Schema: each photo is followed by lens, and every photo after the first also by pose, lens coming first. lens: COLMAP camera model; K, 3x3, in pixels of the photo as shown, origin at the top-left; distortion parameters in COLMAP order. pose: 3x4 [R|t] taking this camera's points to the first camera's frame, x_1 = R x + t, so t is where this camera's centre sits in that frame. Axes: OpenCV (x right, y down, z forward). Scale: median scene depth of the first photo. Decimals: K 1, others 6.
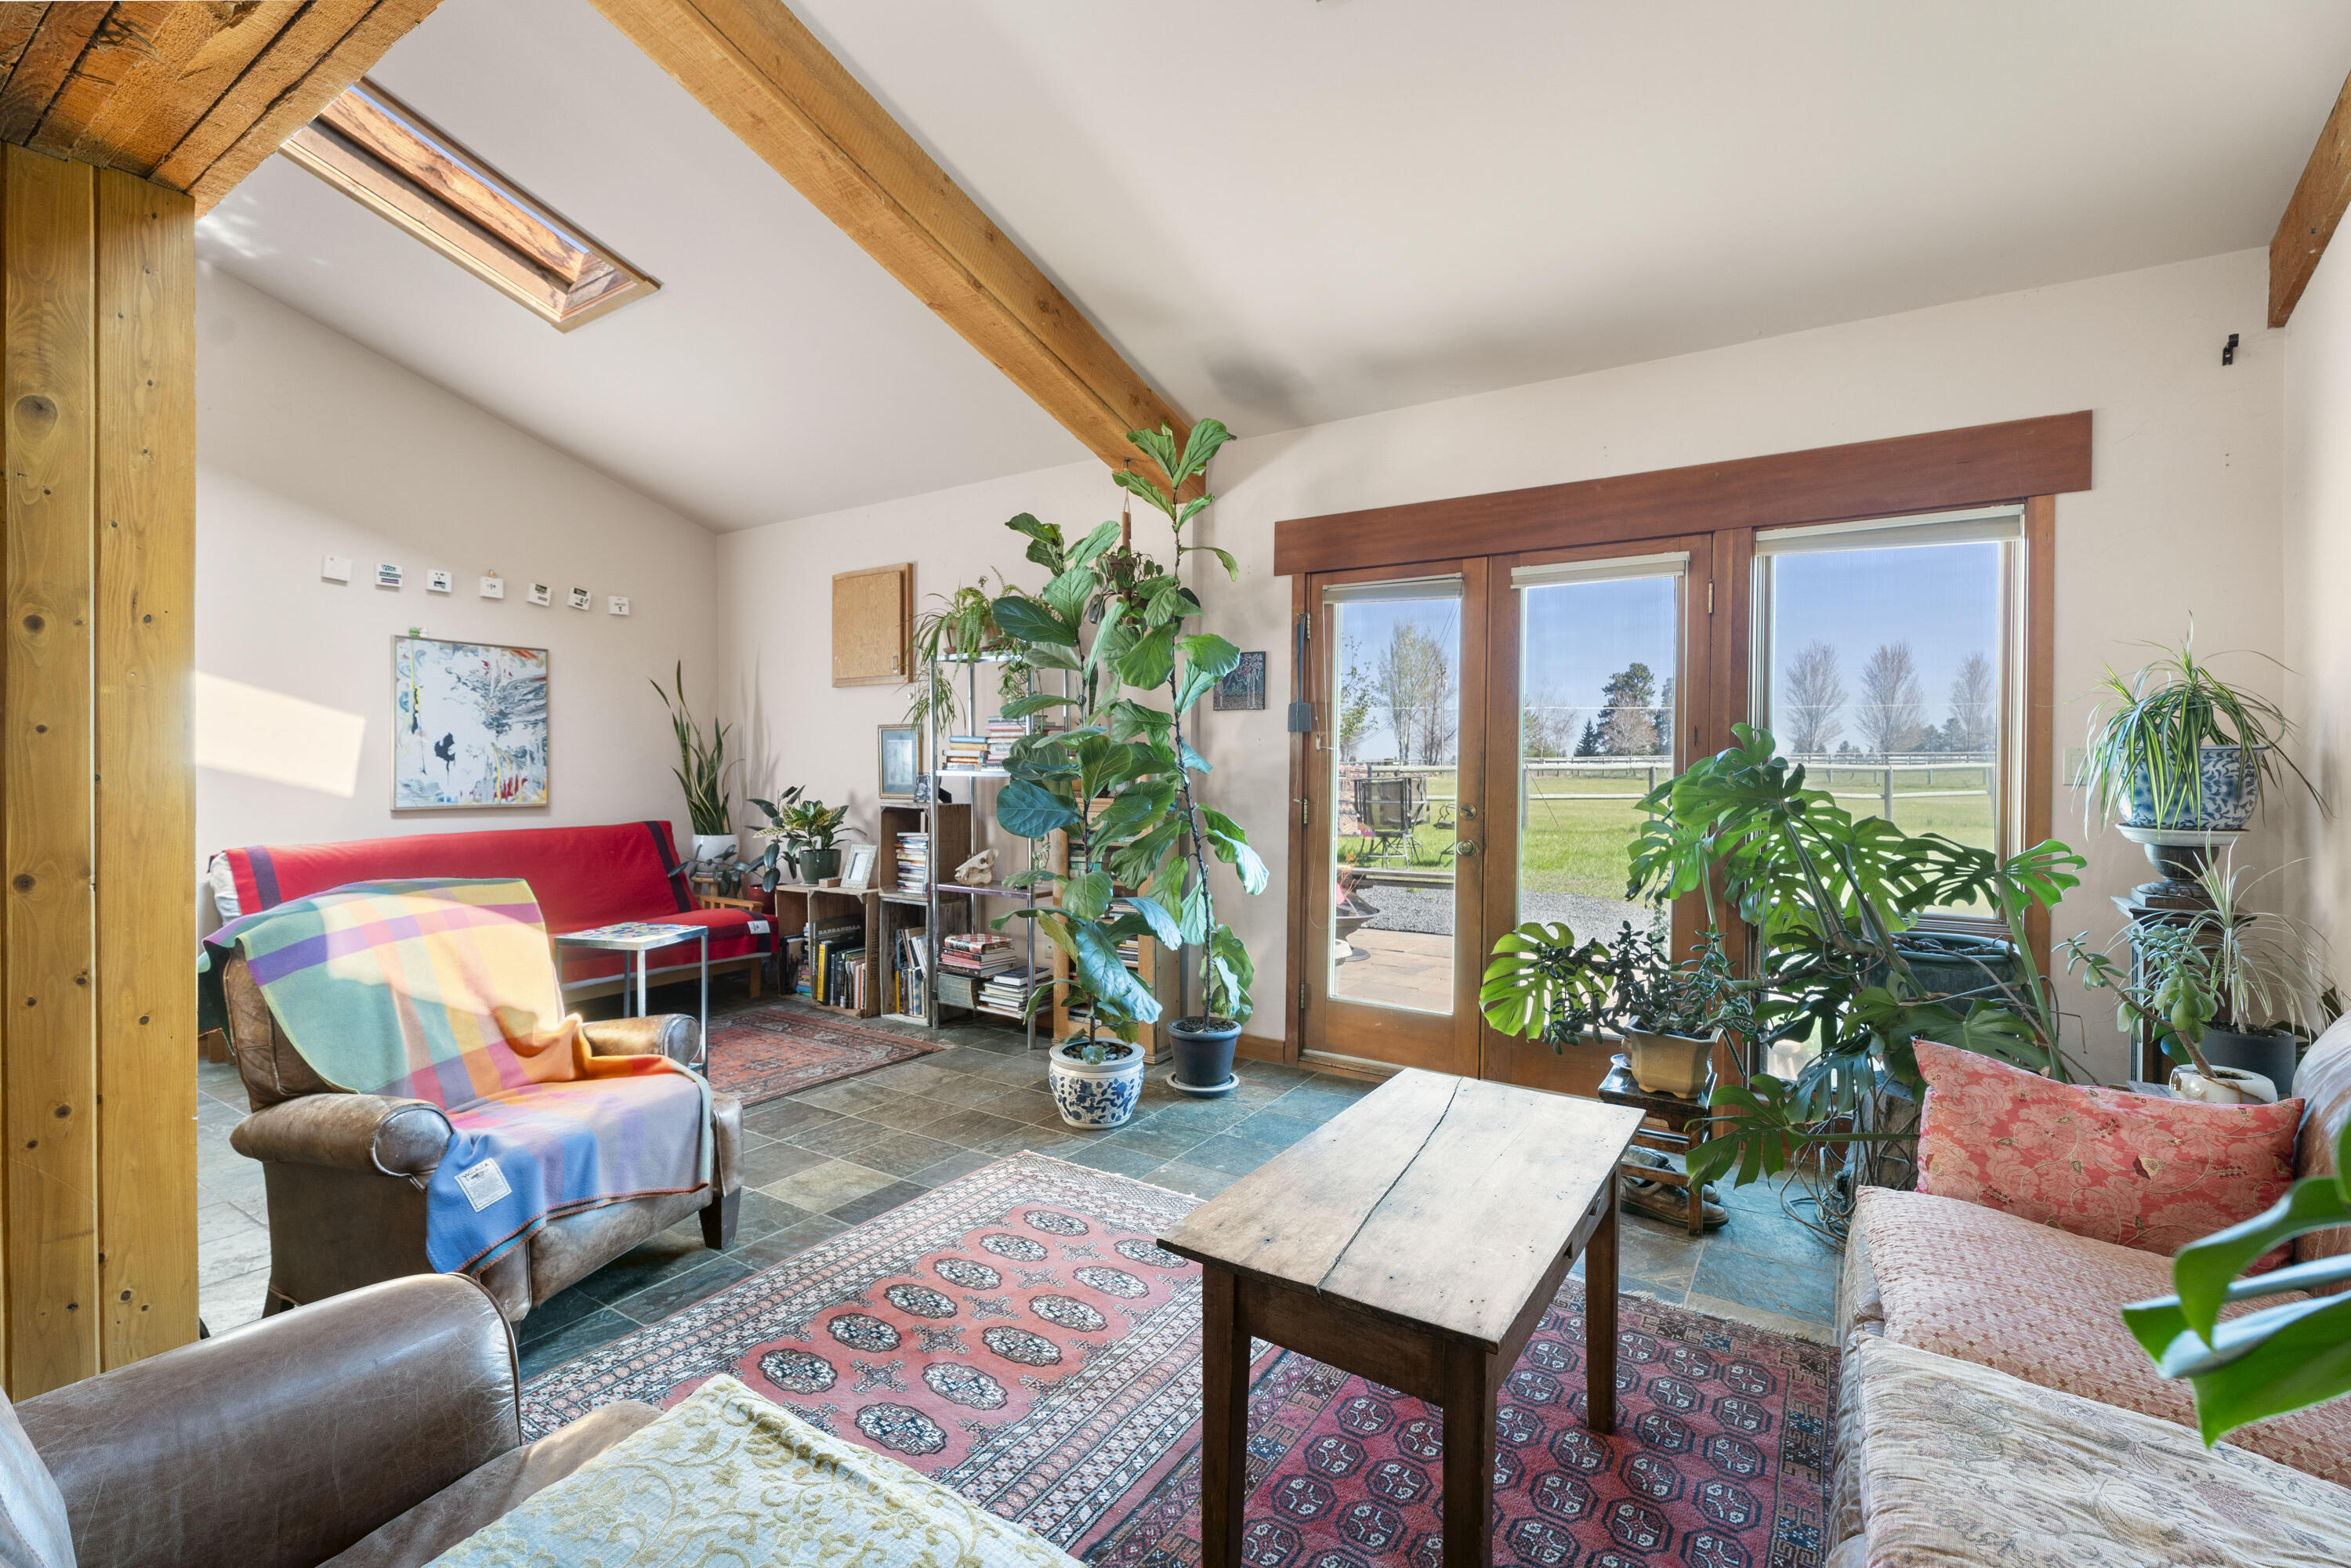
lens RADIAL K [[1062.7, 0, 1179.9], [0, 1062.7, 775.1], [0, 0, 1]] dist [0.009916, -0.002296]
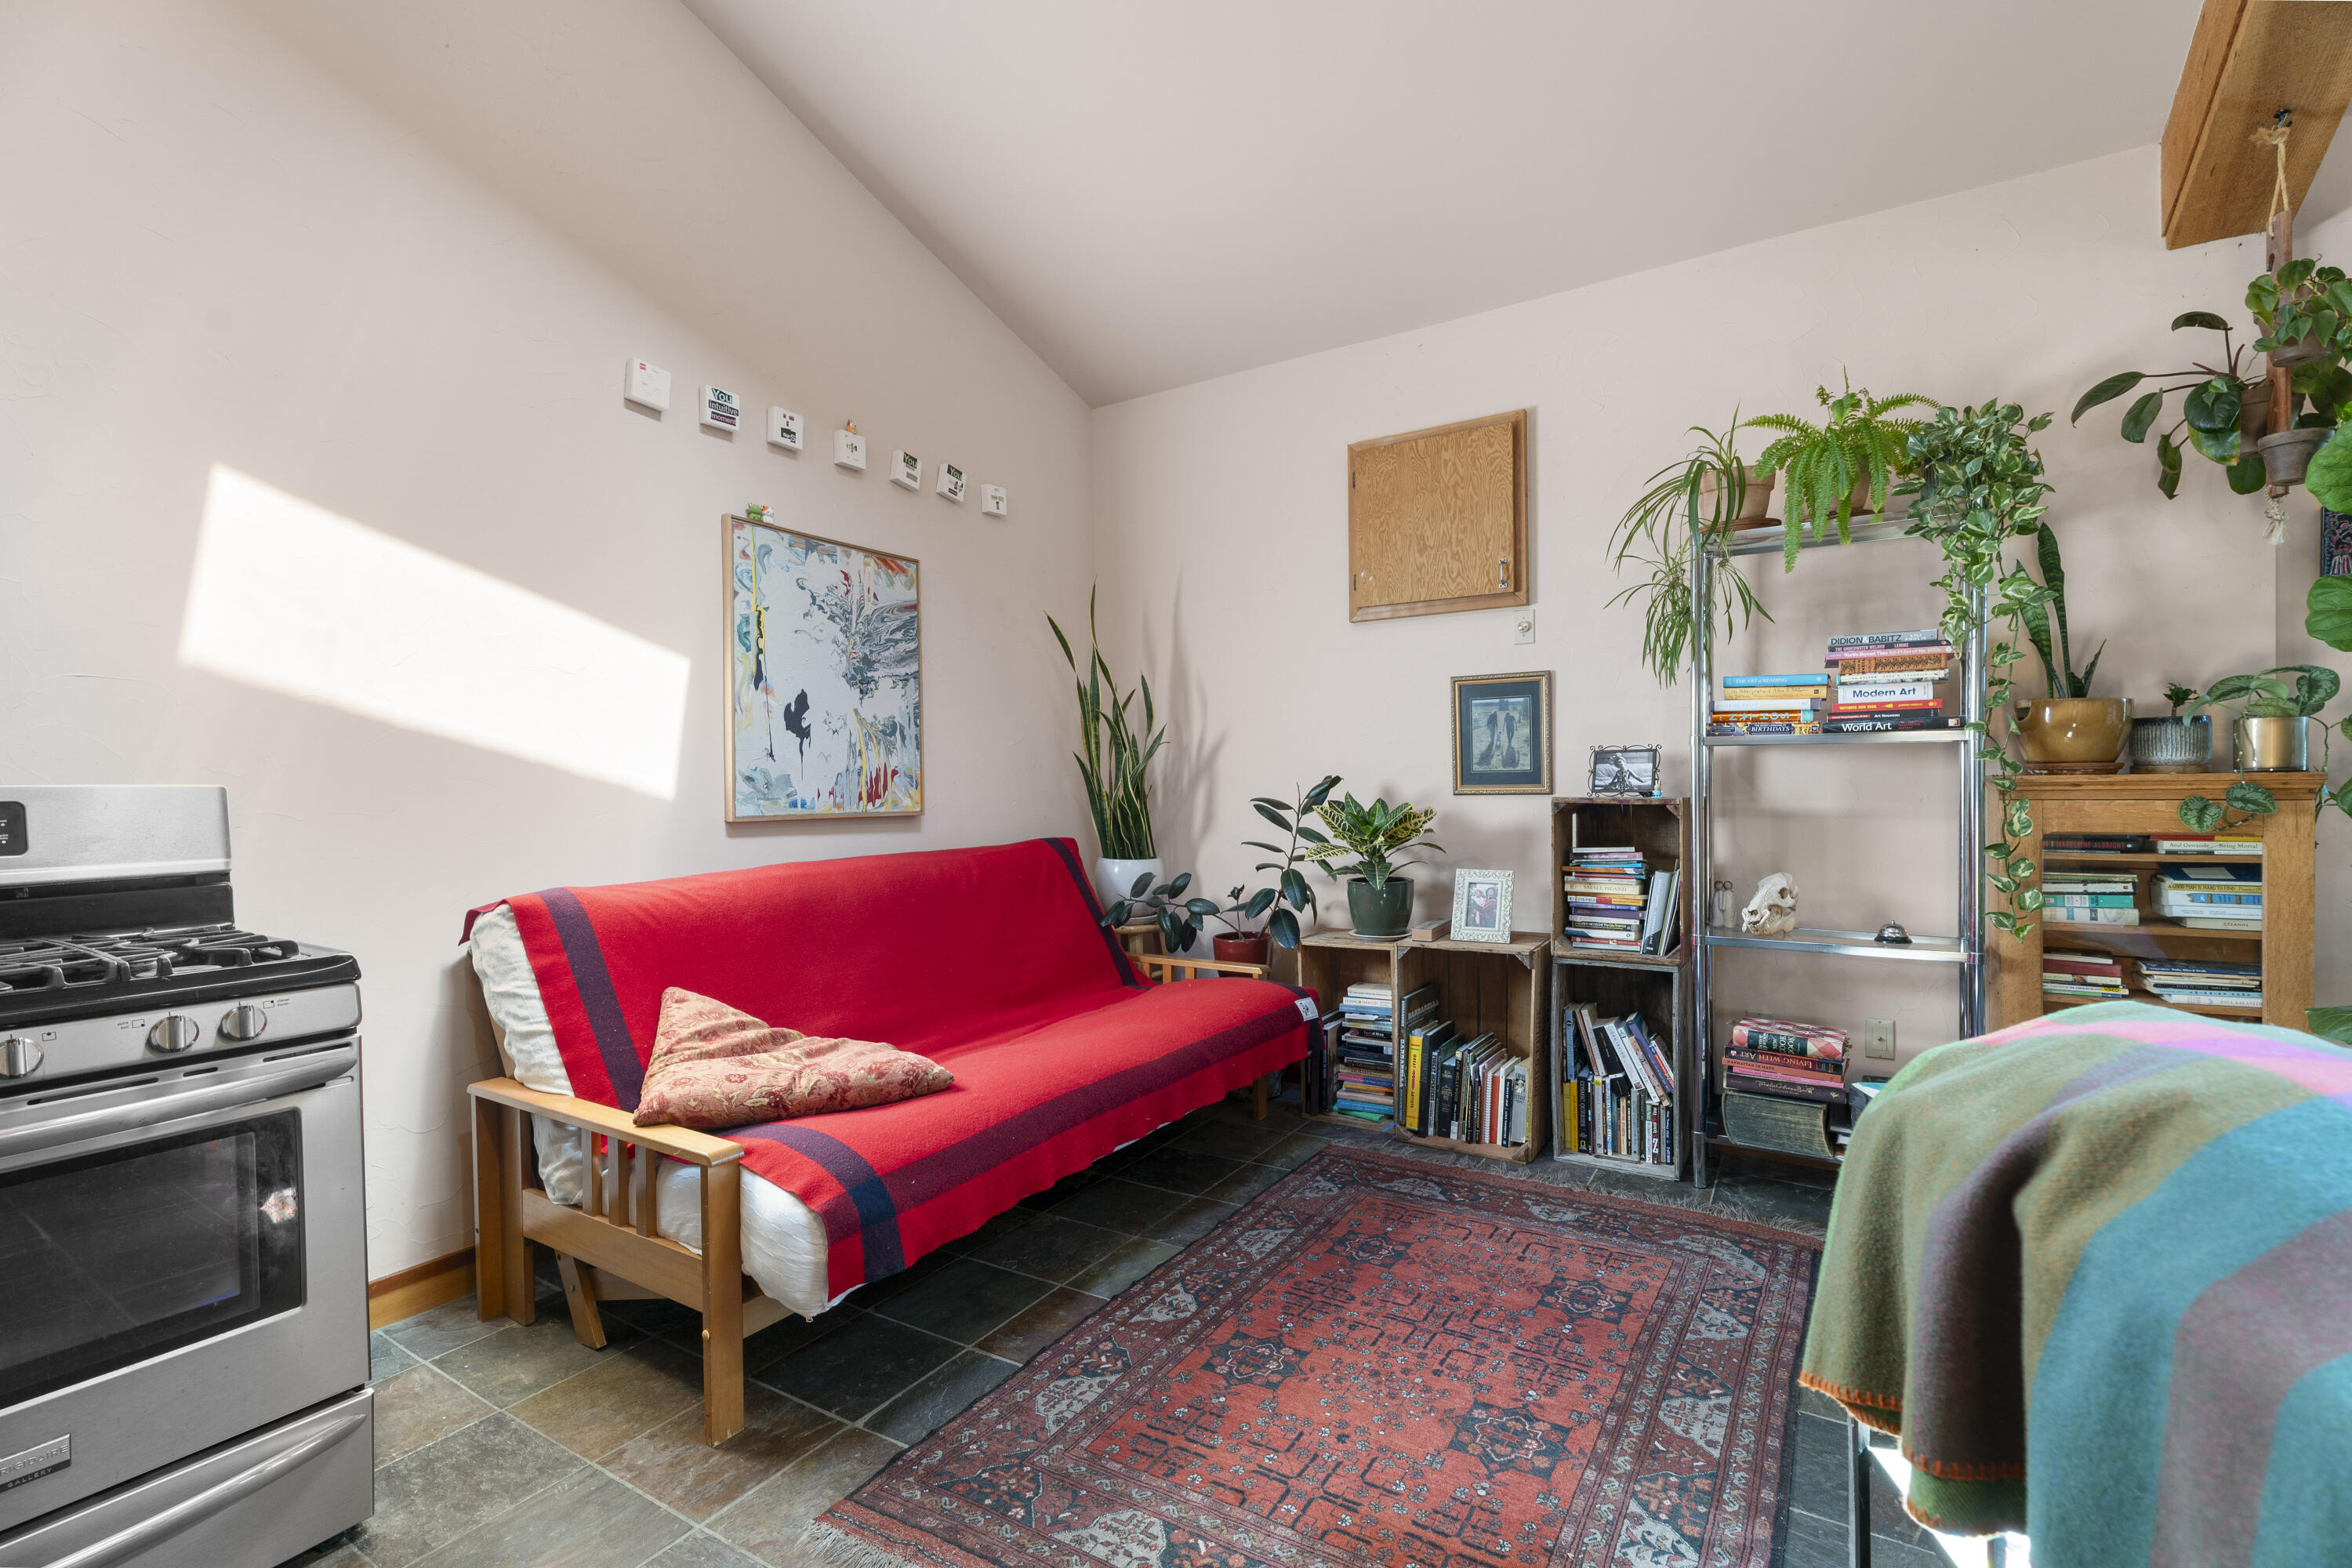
lens RADIAL K [[1063.2, 0, 1171.7], [0, 1063.2, 791.5], [0, 0, 1]] dist [0.009916, -0.002296]
pose [[0.999379, -0.015530, 0.031622, -0.489126], [0.015706, 0.999863, -0.005307, 0.021887], [-0.031536, 0.005801, 0.999486, 0.399725]]
